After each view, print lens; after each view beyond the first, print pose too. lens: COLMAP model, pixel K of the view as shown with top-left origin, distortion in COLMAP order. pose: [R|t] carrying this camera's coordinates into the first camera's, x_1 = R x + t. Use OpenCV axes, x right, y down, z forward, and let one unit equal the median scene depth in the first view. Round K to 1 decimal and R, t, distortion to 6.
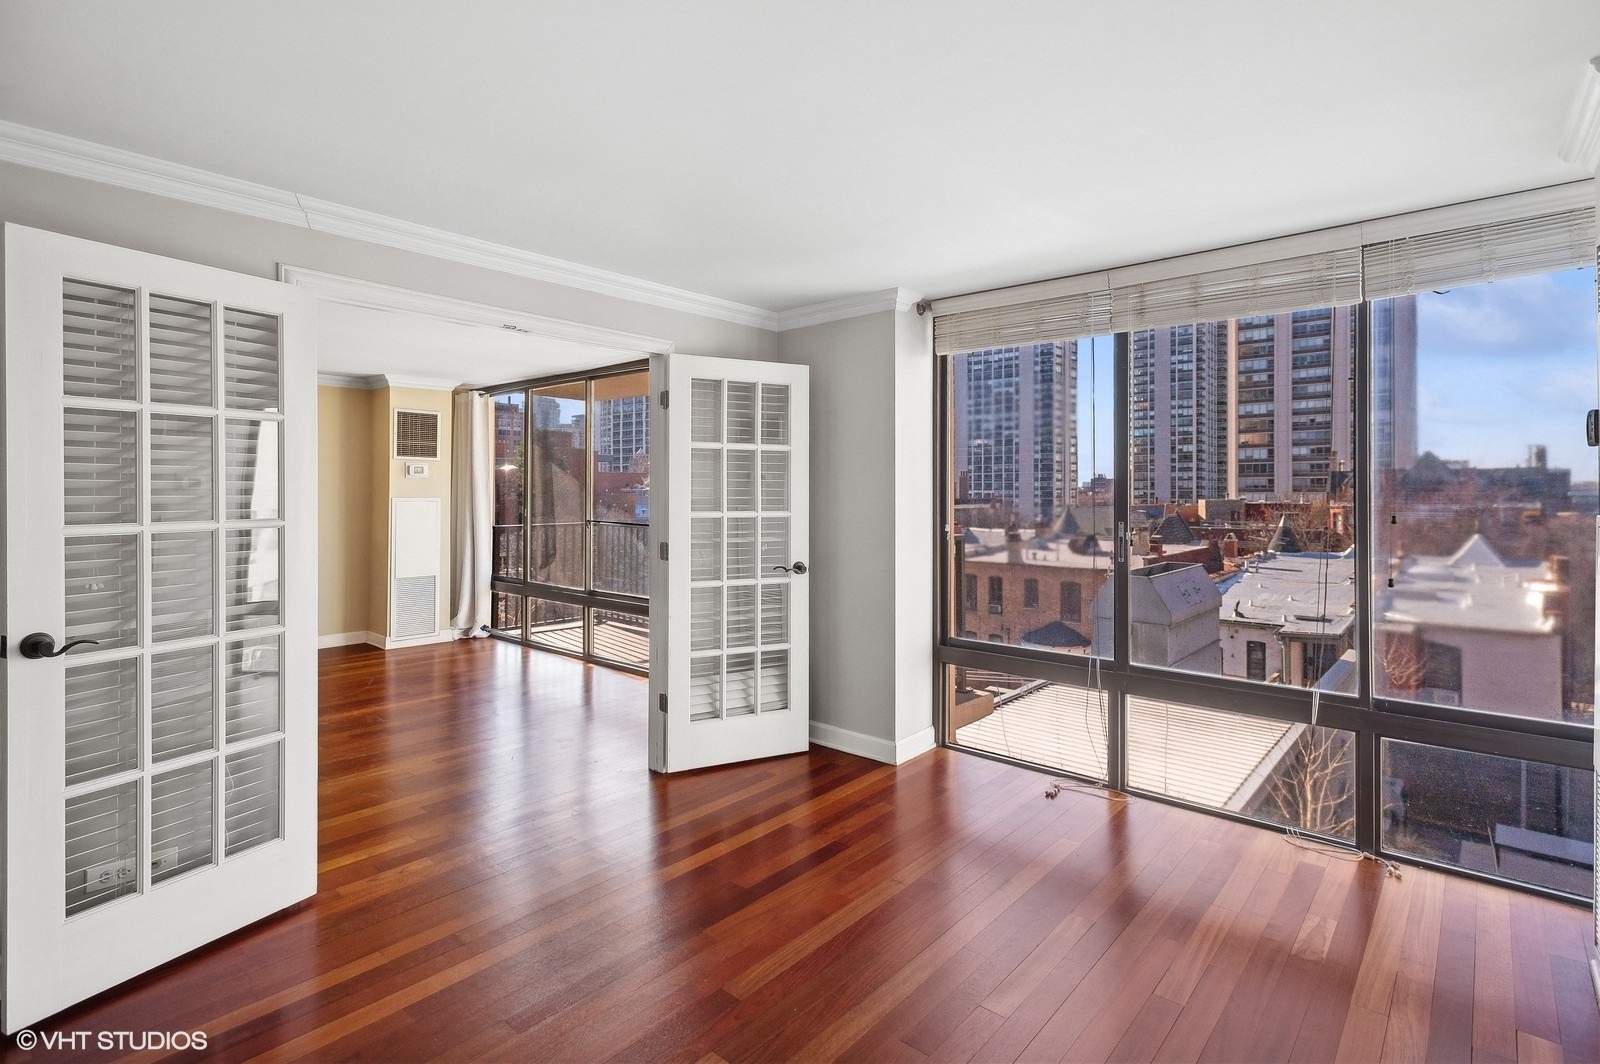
lens RADIAL K [[774.1, 0, 801.5], [0, 774.1, 494.1], [0, 0, 1]] dist [0.015512, -0.000137]
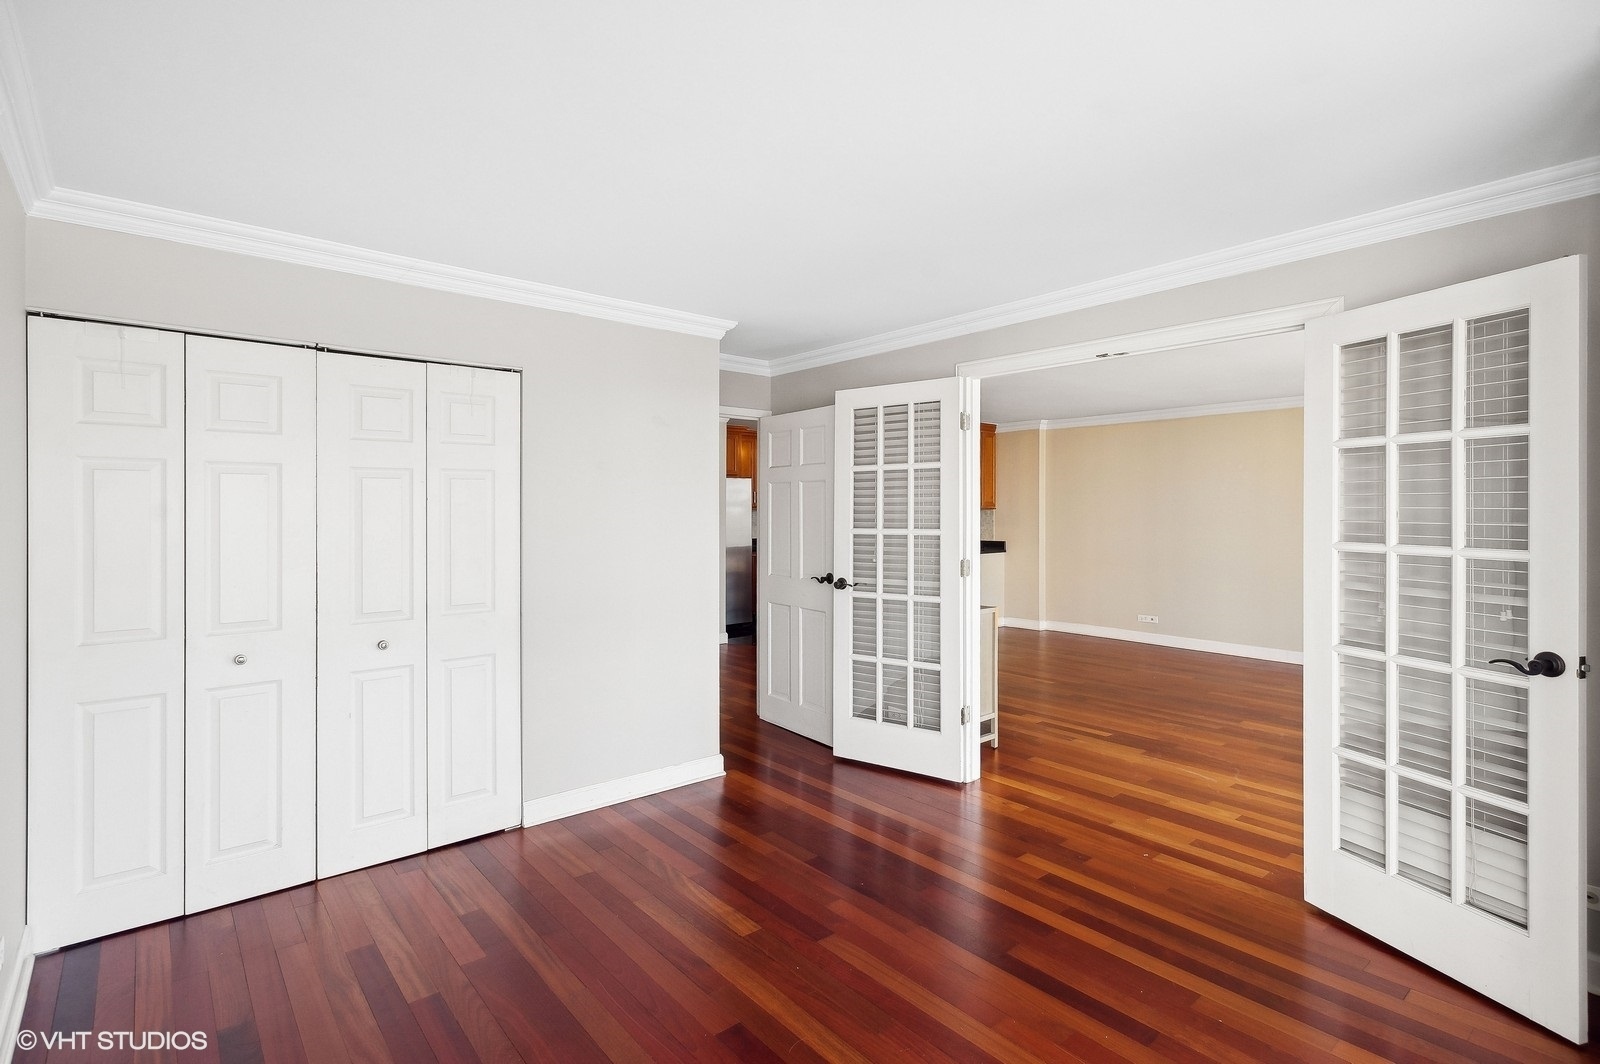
lens RADIAL K [[770.6, 0, 804.8], [0, 770.6, 509.4], [0, 0, 1]] dist [0.000042, -0.000248]
pose [[-0.143125, -0.002140, -0.989702, 0.164927], [-0.000813, 0.999998, -0.002045, -0.000958], [0.989704, 0.000512, -0.143126, 0.174457]]
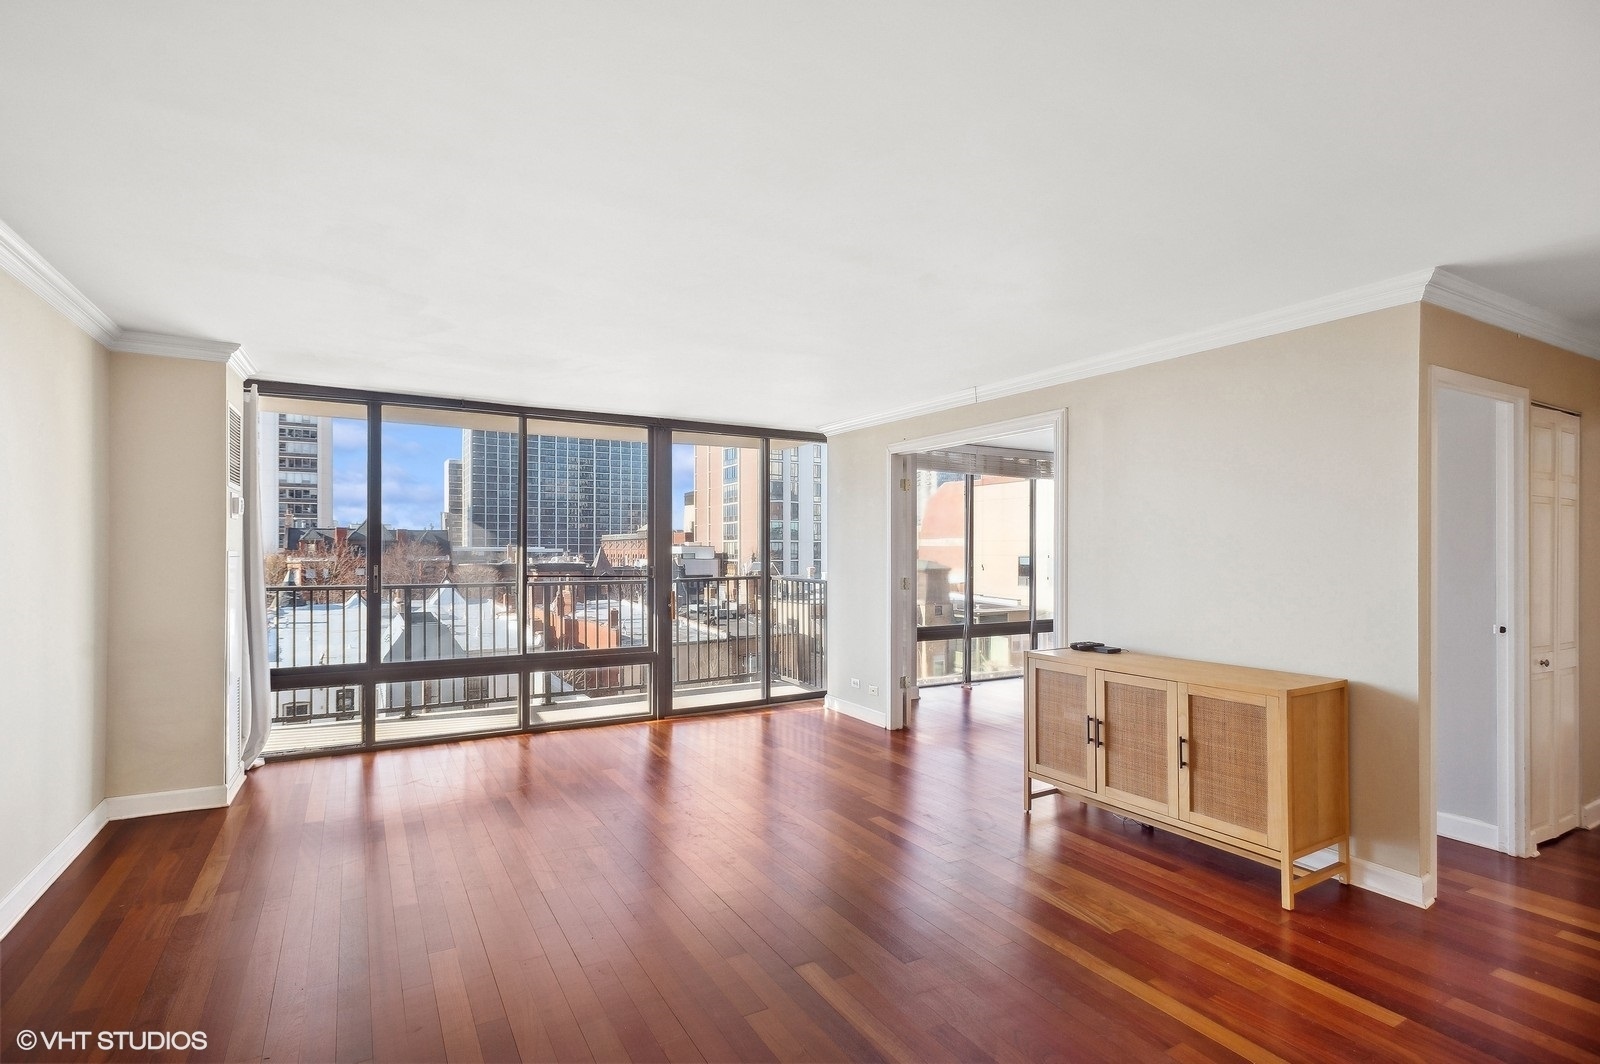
lens RADIAL K [[768.2, 0, 798.8], [0, 768.2, 553.5], [0, 0, 1]] dist [0.004144, 0.000012]
pose [[0.316734, -0.004228, 0.948505, -0.474513], [-0.000197, 0.999990, 0.004523, 0.001858], [-0.948514, -0.001620, 0.316730, 0.196162]]
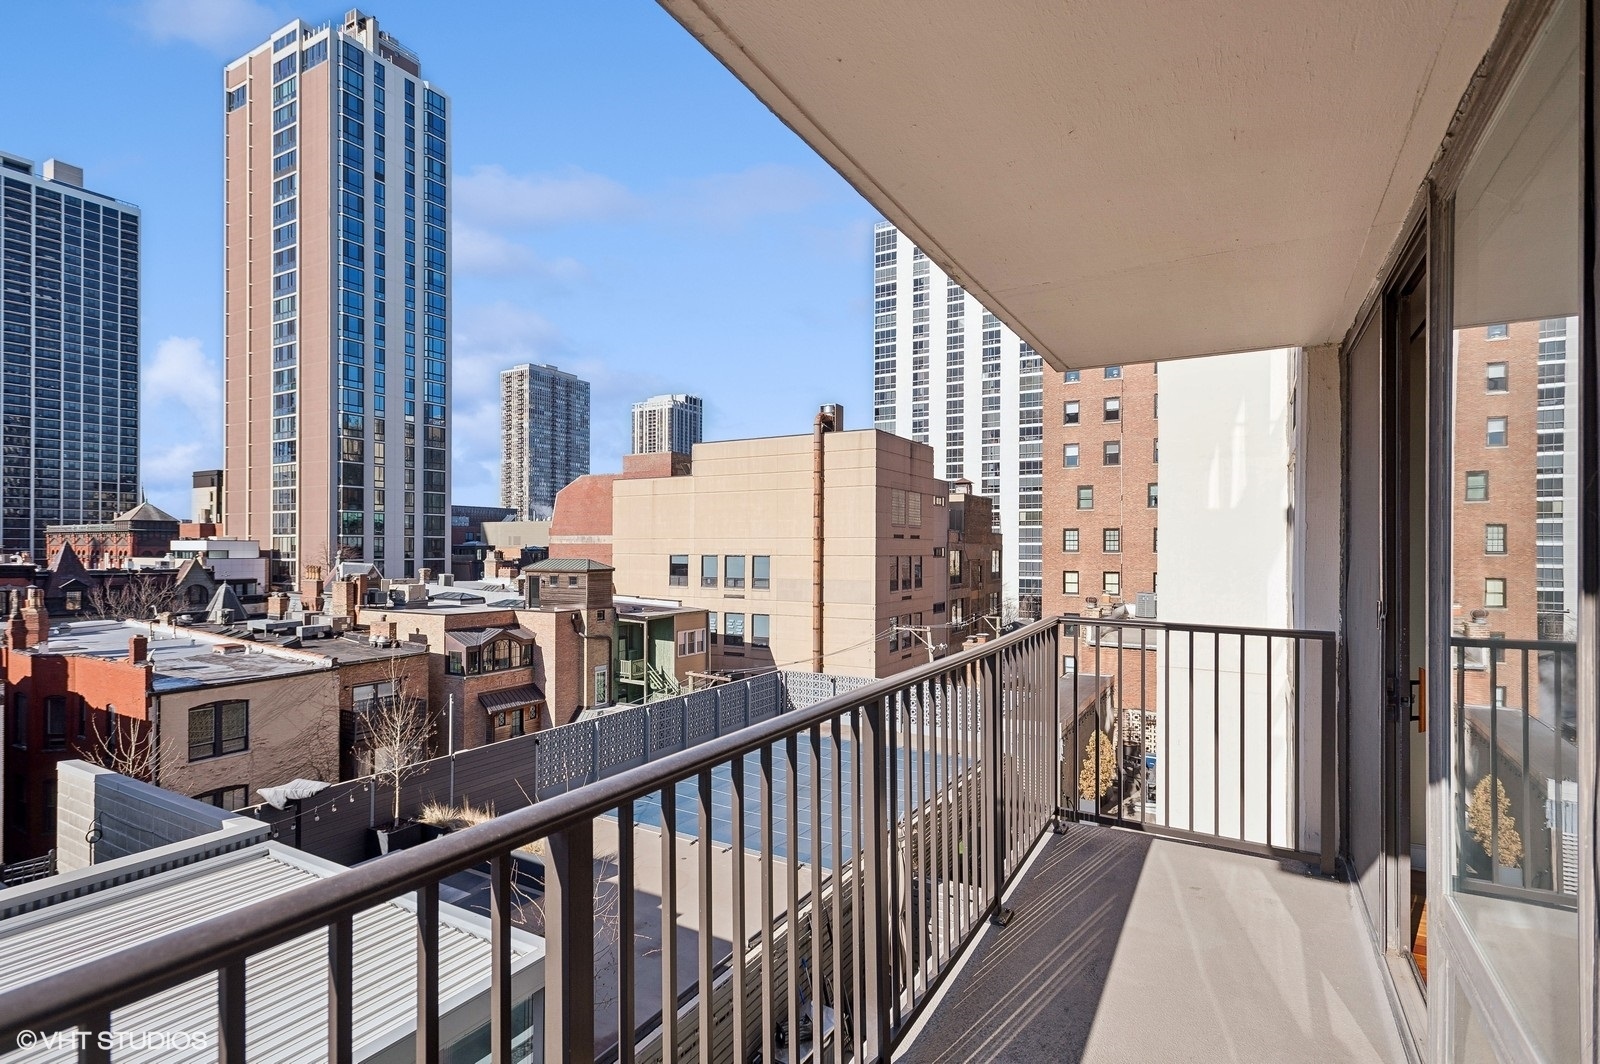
lens RADIAL K [[773.6, 0, 798.1], [0, 773.6, 544.8], [0, 0, 1]] dist [0.022109, -0.009340]
pose [[-0.198904, 0.002567, 0.980016, -0.191972], [-0.002898, 0.999991, -0.003208, -0.004973], [-0.980015, -0.003478, -0.198895, 0.574458]]
